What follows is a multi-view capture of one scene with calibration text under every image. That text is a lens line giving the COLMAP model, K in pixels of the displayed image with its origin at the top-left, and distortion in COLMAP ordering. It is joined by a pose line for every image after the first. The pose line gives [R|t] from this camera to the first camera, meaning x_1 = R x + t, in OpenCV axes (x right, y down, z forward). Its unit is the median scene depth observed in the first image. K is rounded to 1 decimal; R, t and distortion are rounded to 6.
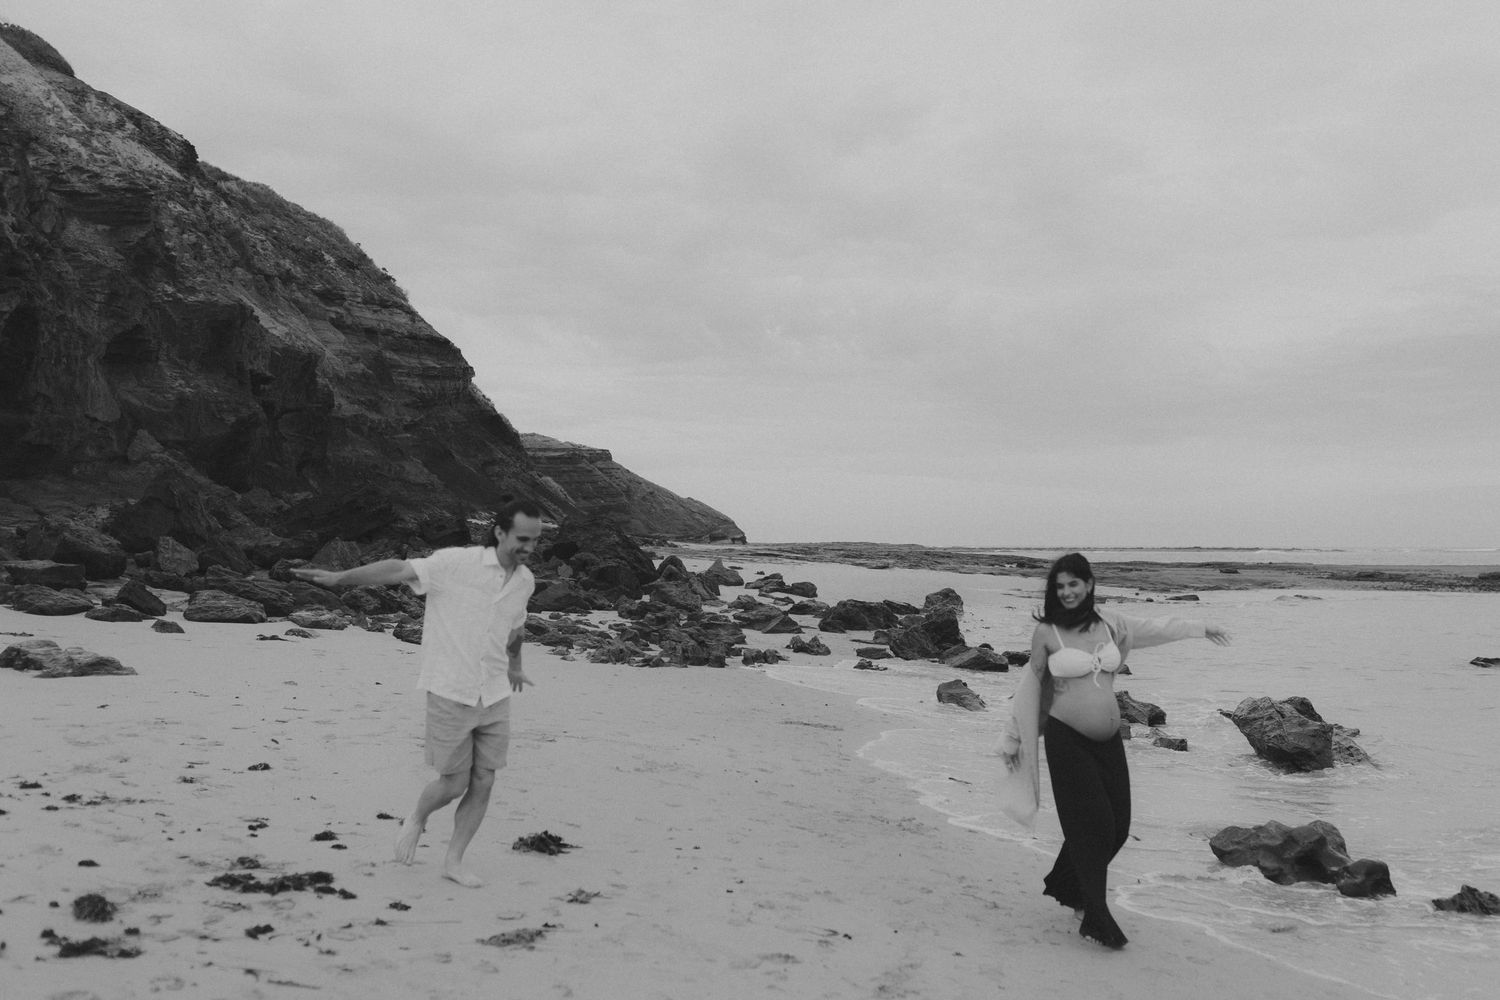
lens RADIAL K [[1576.8, 0, 782.8], [0, 1576.8, 524.4], [0, 0, 1]] dist [0.012872, -0.028072]
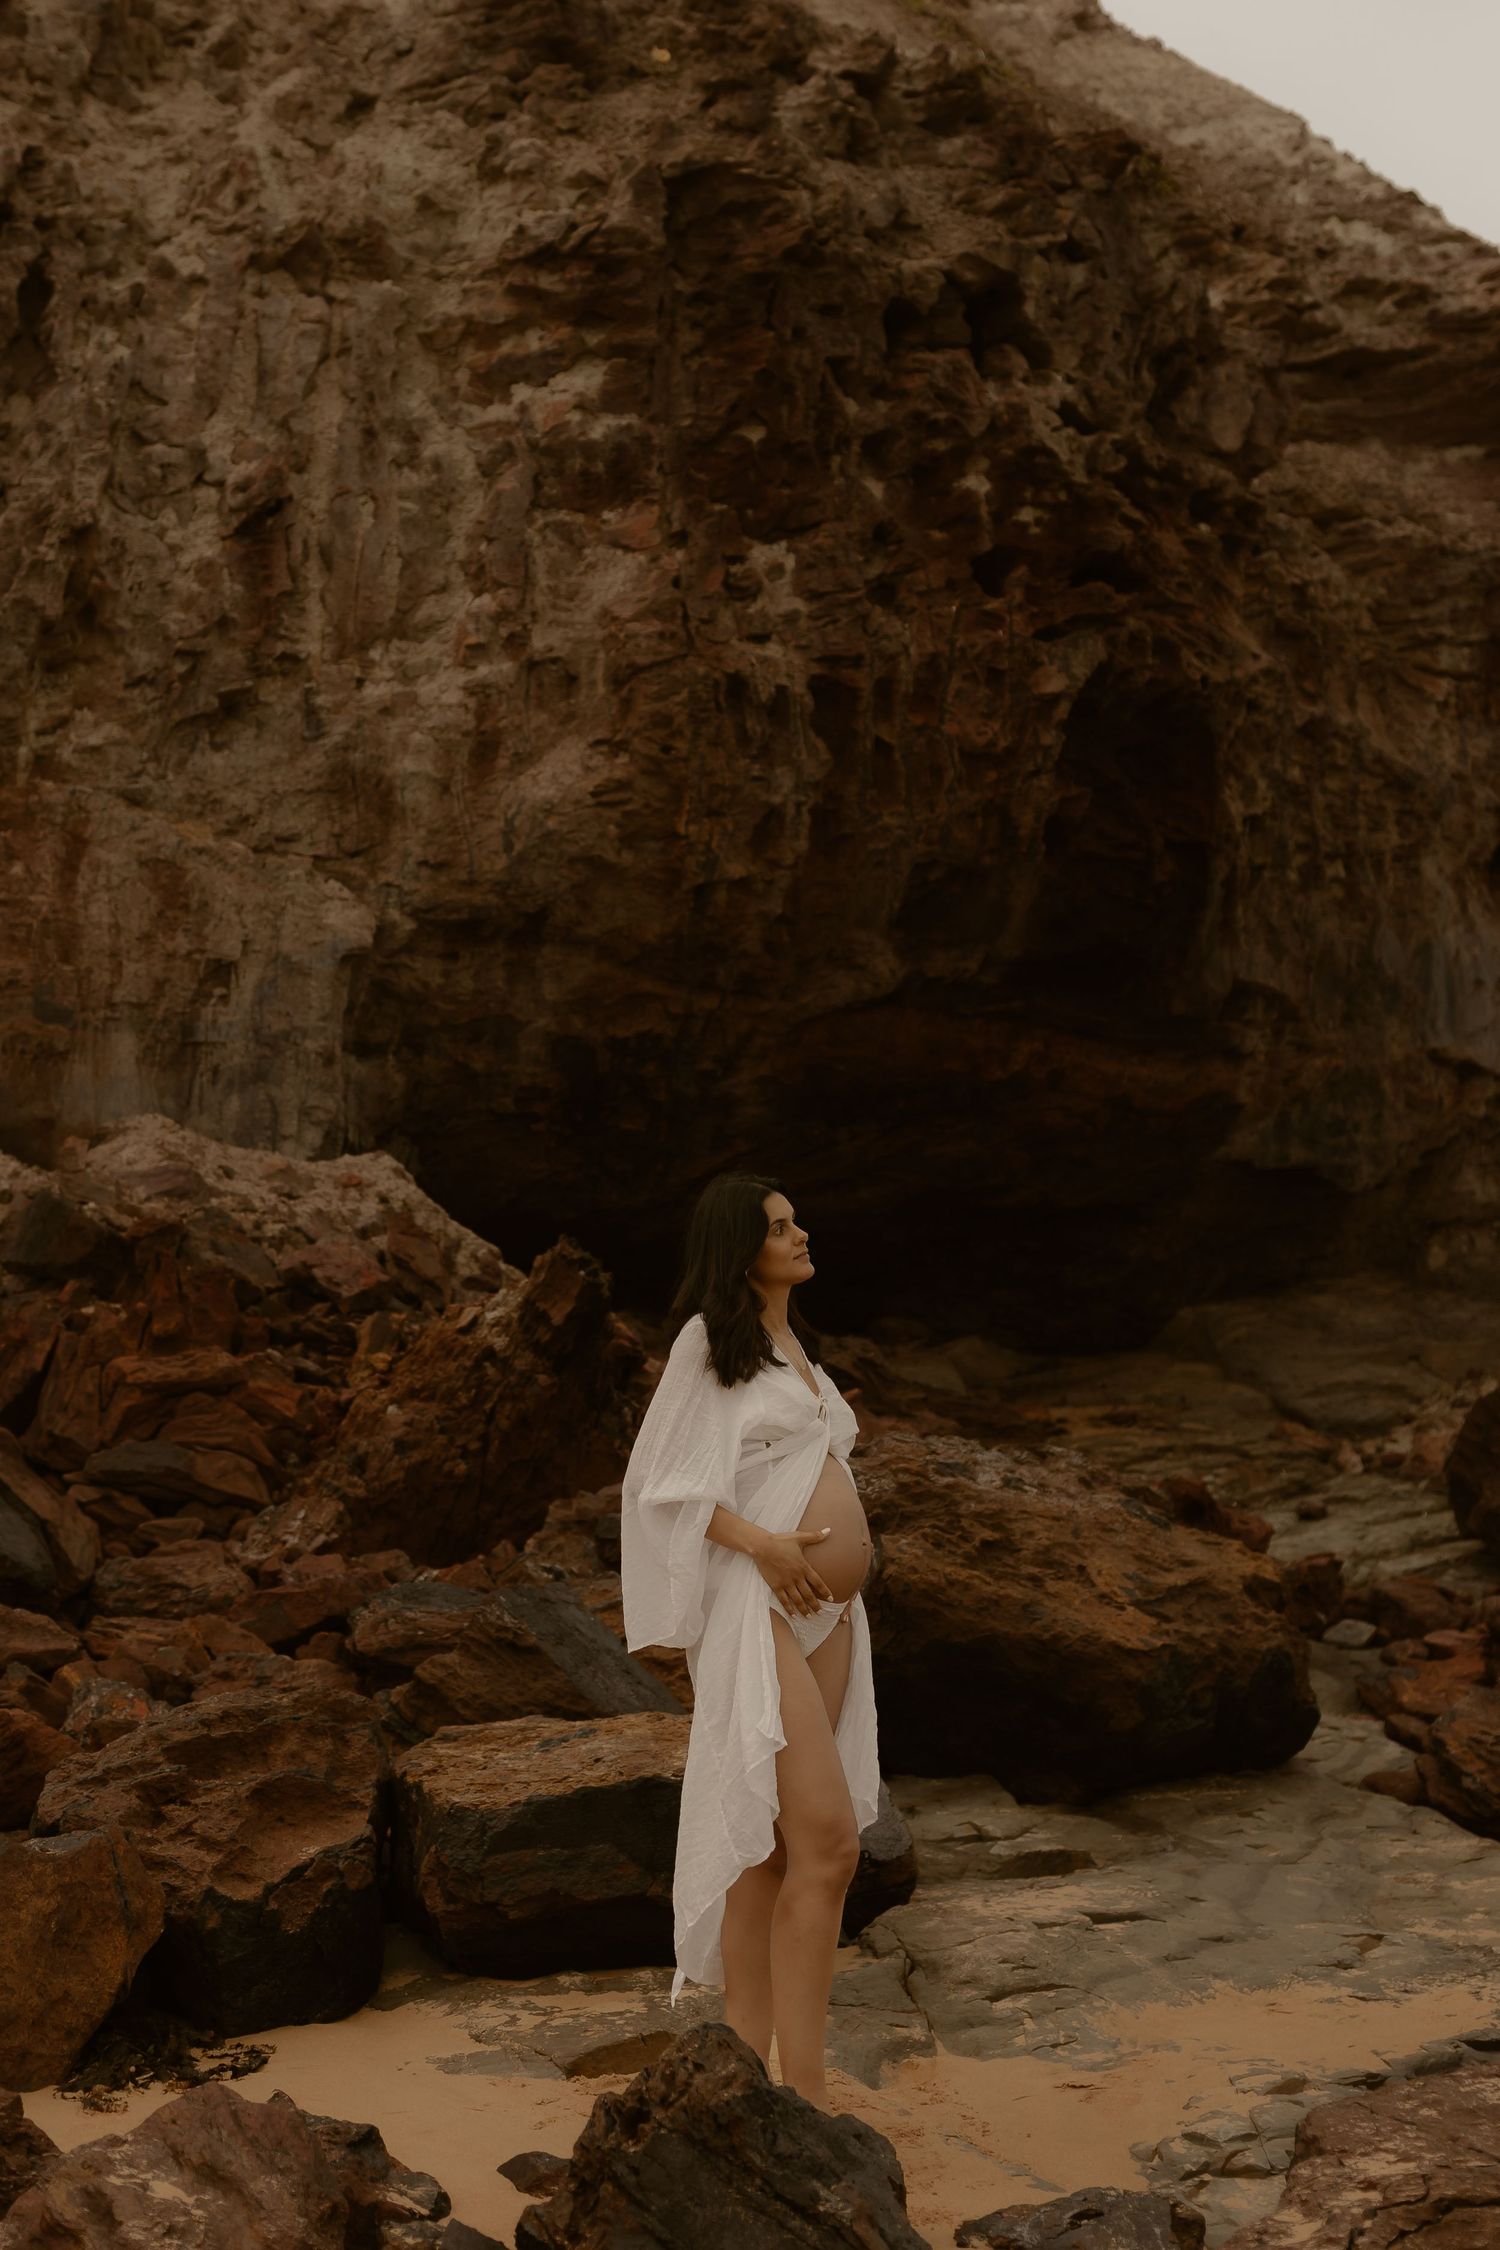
lens RADIAL K [[2688.7, 0, 791.7], [0, 2688.7, 799.4], [0, 0, 1]] dist [0.010563, -0.028433]
pose [[0.684326, -0.193482, -0.703038, -0.156299], [0.033843, 0.971543, -0.234434, -0.003624], [0.728390, 0.136636, 0.671400, 0.535048]]
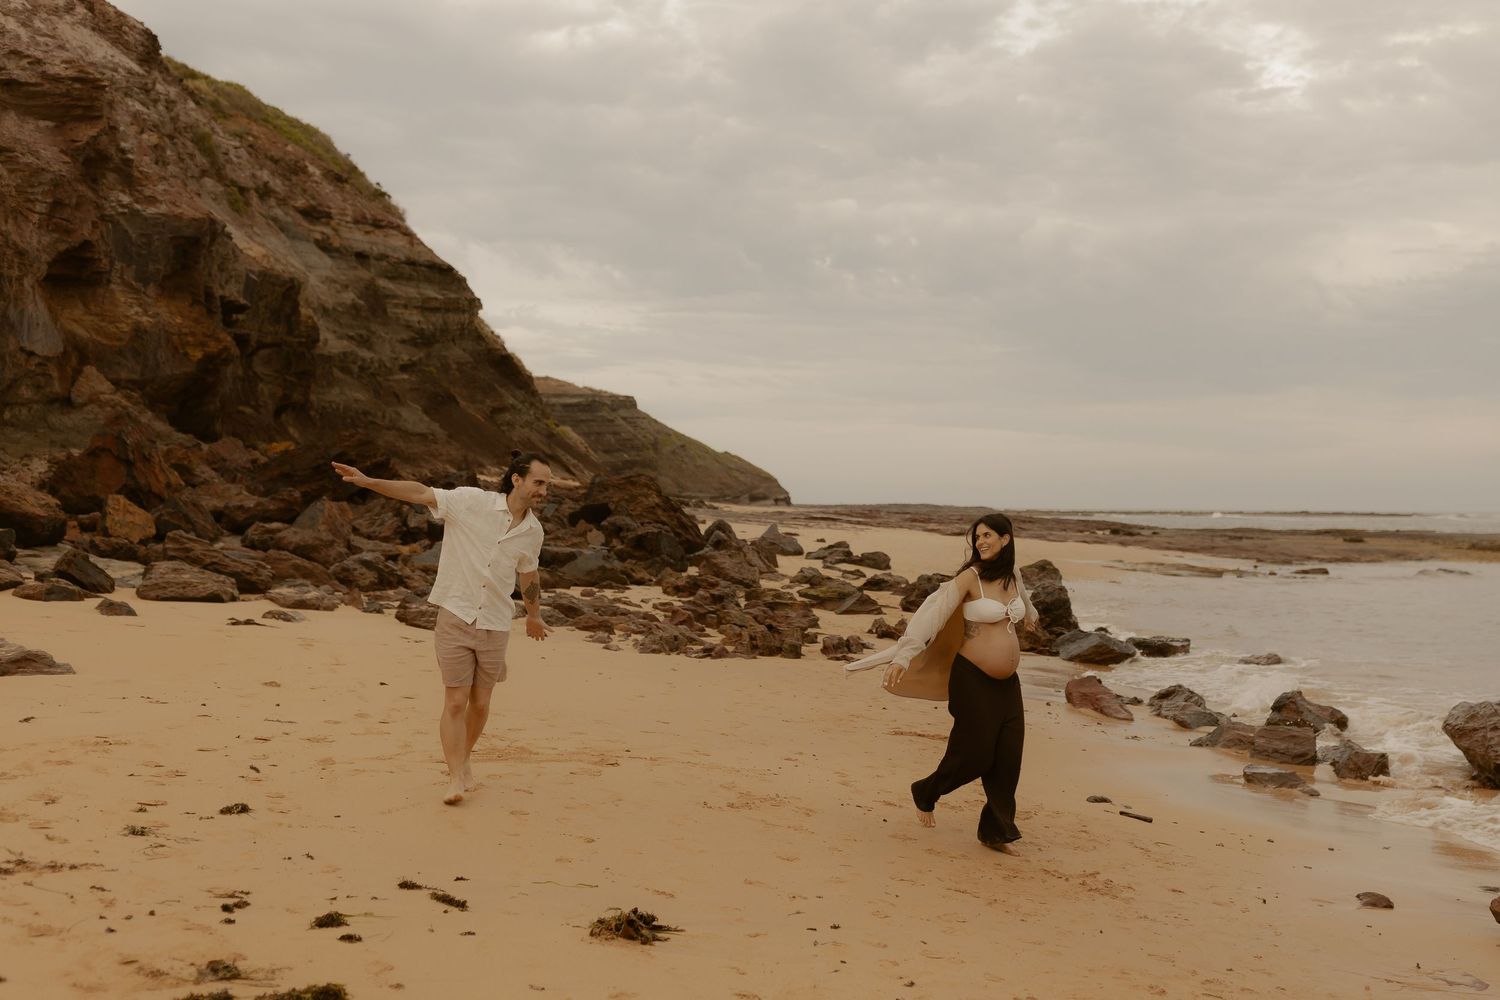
lens RADIAL K [[1792.4, 0, 876.0], [0, 1792.4, 445.6], [0, 0, 1]] dist [0.010563, -0.028433]
pose [[0.999614, 0.005963, 0.027129, -0.015452], [-0.005397, 0.999767, -0.020892, -0.000449], [-0.027247, 0.020738, 0.999414, 0.041375]]
